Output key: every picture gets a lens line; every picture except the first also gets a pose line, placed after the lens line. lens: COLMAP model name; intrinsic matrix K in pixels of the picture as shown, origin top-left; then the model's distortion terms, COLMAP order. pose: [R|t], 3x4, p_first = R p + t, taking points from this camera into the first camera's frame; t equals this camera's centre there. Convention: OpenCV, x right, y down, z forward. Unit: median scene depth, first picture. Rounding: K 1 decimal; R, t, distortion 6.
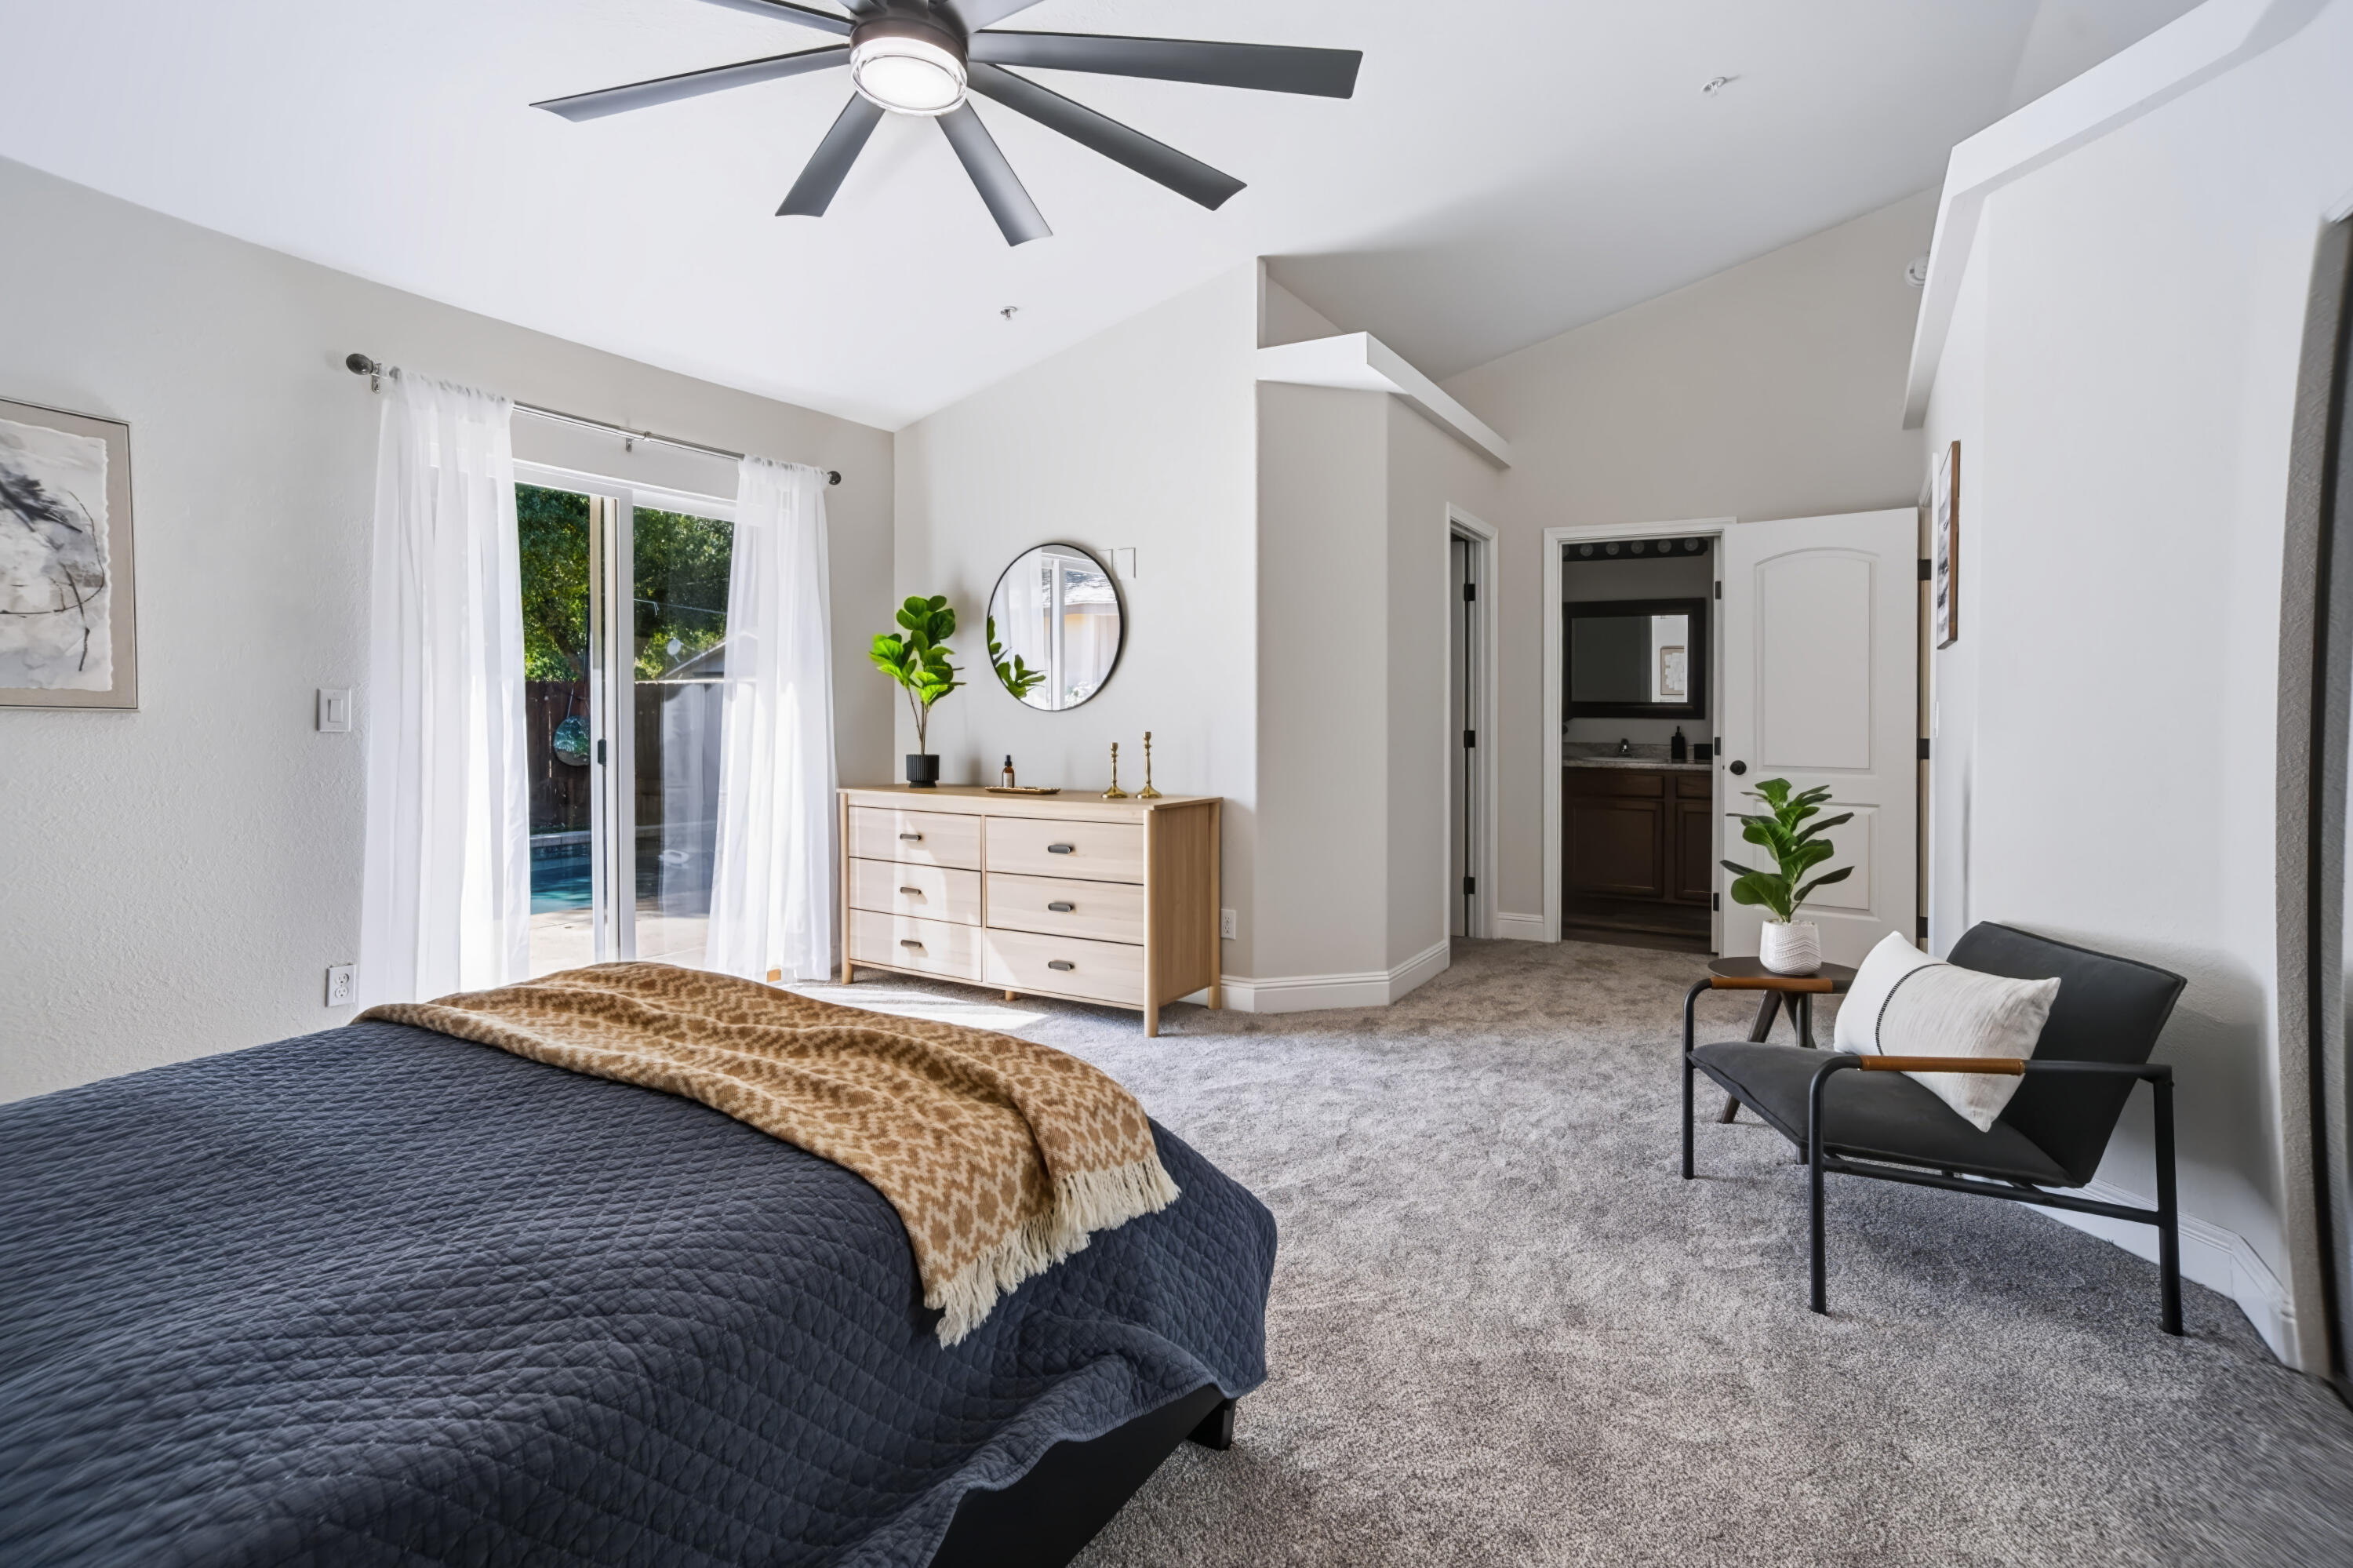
lens RADIAL K [[1151.2, 0, 1181.4], [0, 1151.2, 708.4], [0, 0, 1]] dist [-0.074394, 0.085484]
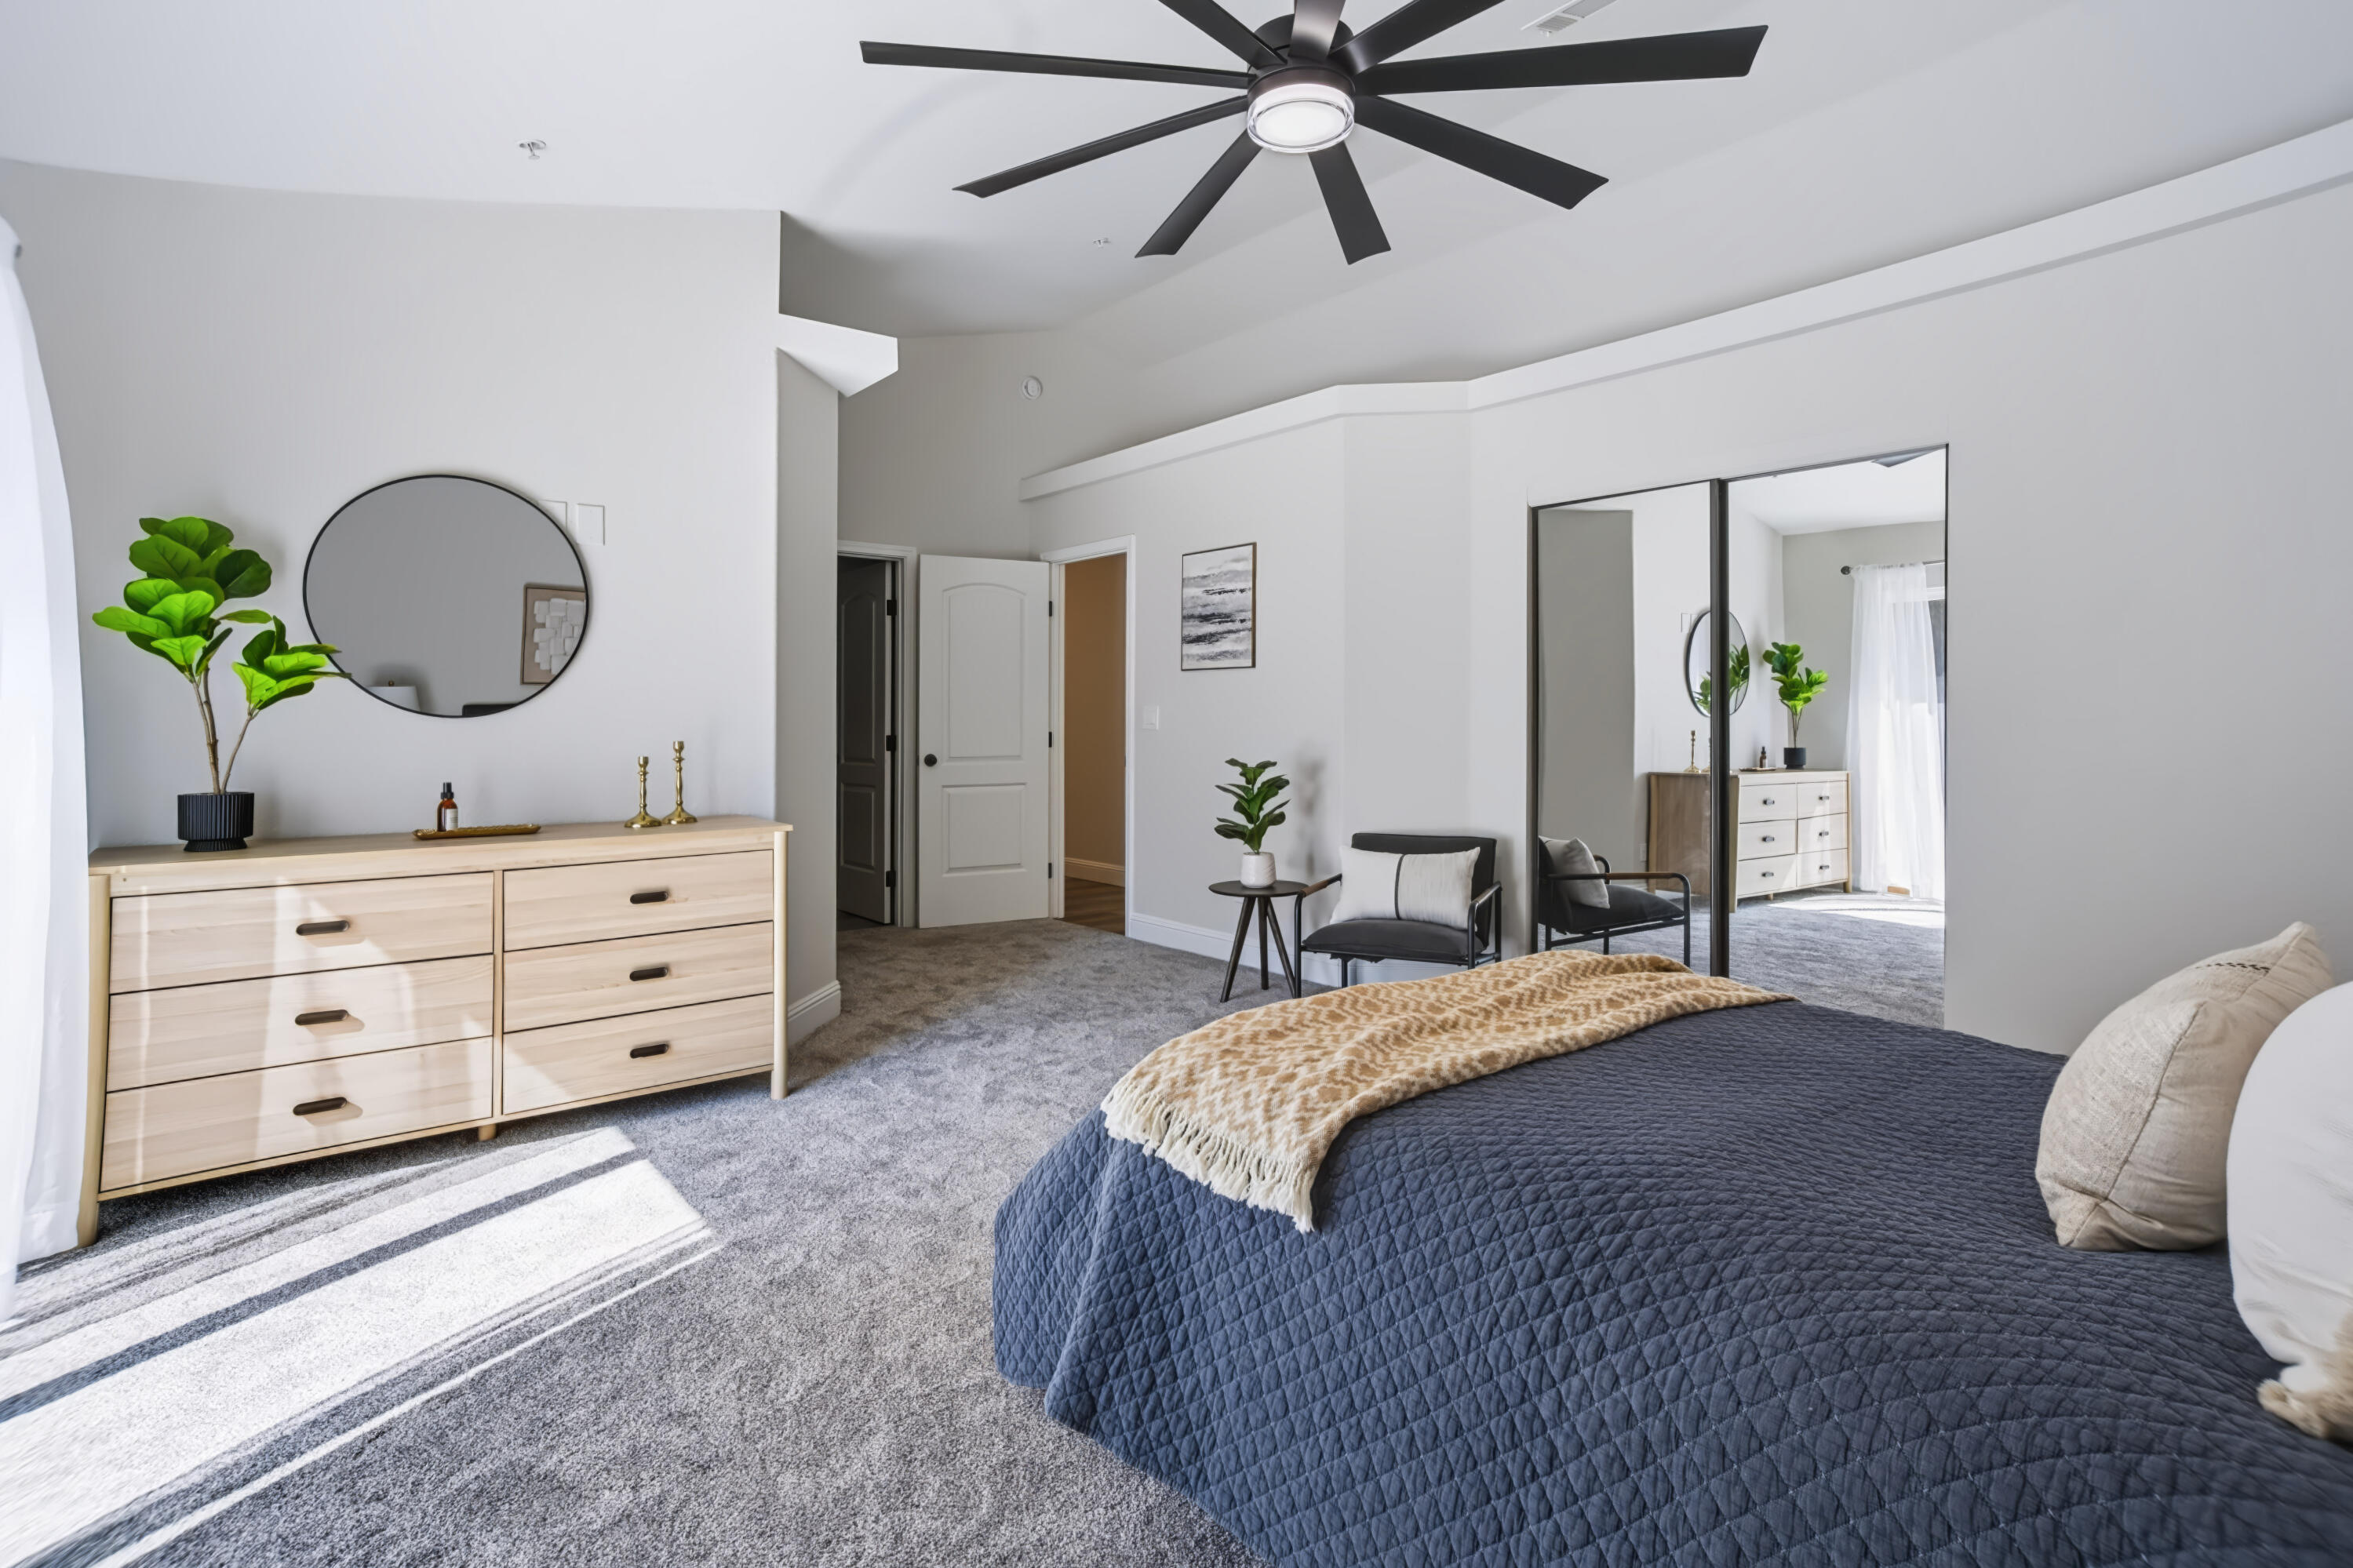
lens RADIAL K [[1186.4, 0, 1179.5], [0, 1186.4, 696.8], [0, 0, 1]] dist [-0.001017, 0.018019]
pose [[0.367135, 0.009097, 0.930123, -0.681388], [-0.002937, 0.999959, -0.008620, -0.005327], [-0.930163, 0.000433, 0.367147, 0.362787]]
